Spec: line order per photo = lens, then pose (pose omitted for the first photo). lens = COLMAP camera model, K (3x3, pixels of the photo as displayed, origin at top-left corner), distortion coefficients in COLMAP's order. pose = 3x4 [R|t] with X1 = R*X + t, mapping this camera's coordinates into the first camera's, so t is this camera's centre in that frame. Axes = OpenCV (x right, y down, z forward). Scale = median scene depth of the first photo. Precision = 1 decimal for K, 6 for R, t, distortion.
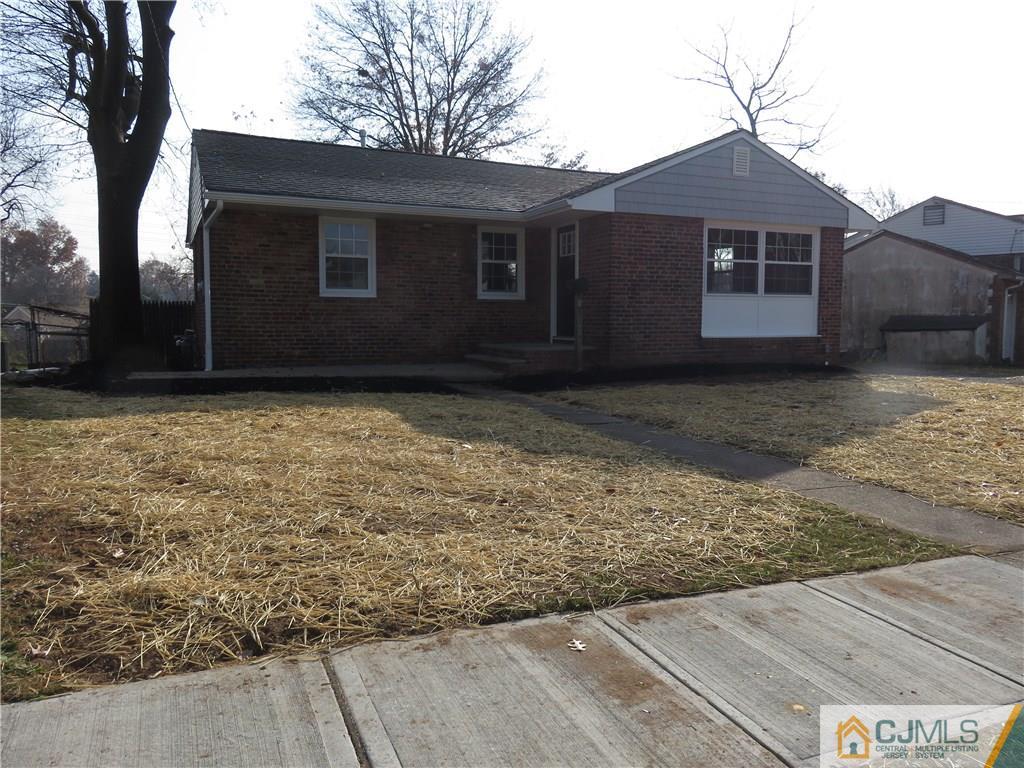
lens RADIAL K [[760.0, 0, 519.1], [0, 760.0, 381.4], [0, 0, 1]] dist [-0.019482, -0.005368]
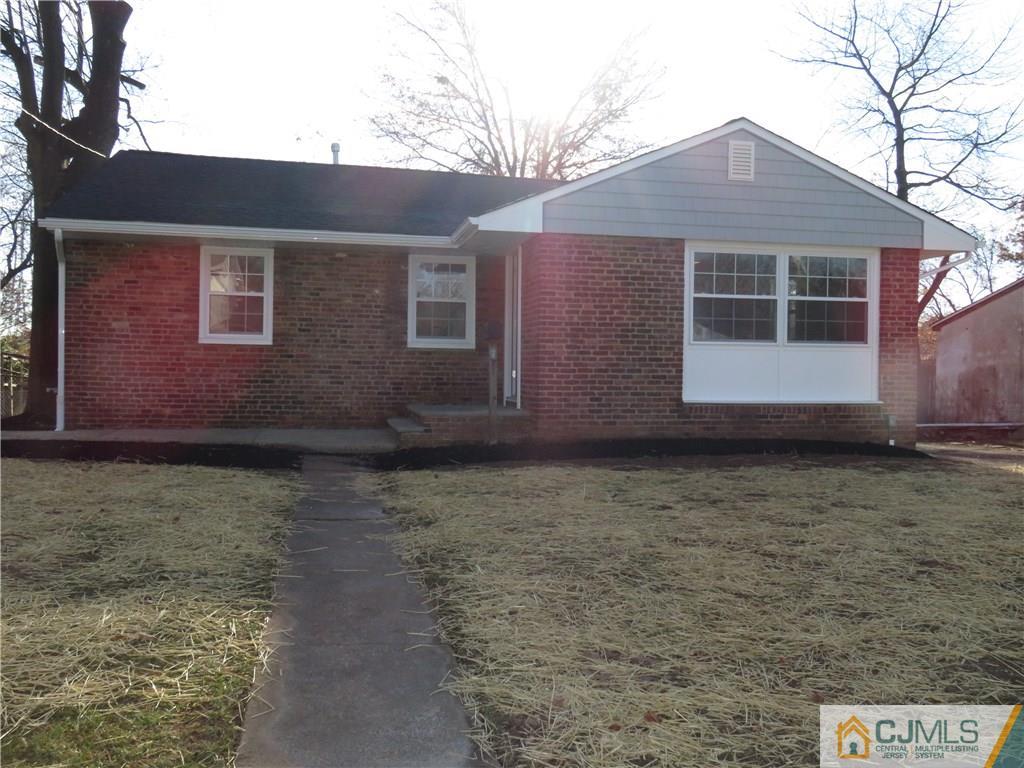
lens RADIAL K [[936.5, 0, 510.4], [0, 936.5, 377.1], [0, 0, 1]] dist [-0.011214, 0.000000]
pose [[0.974335, 0.012196, -0.224774, 0.287896], [-0.029968, 0.996671, -0.075825, -0.009129], [0.223100, 0.080615, 0.971456, 0.098783]]
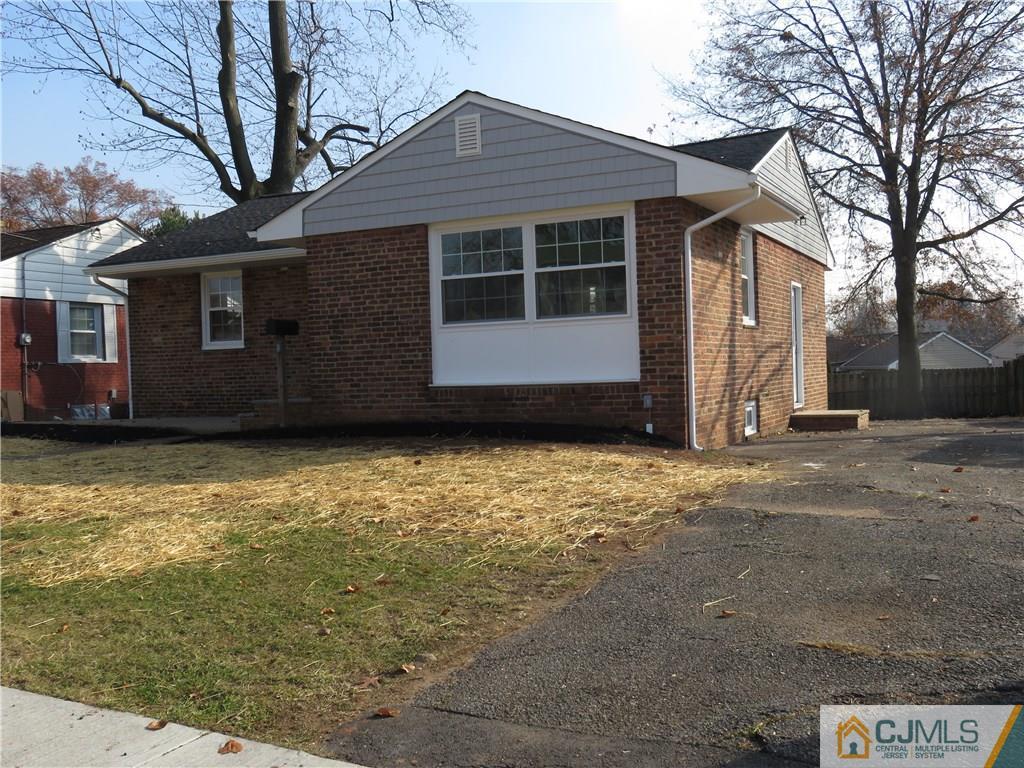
lens RADIAL K [[1016.2, 0, 506.8], [0, 1016.2, 389.9], [0, 0, 1]] dist [-0.058988, 0.000000]
pose [[0.618821, -0.005849, -0.785510, 1.075920], [-0.037340, 0.998623, -0.036852, -0.021381], [0.784644, 0.052136, 0.617750, 0.470081]]
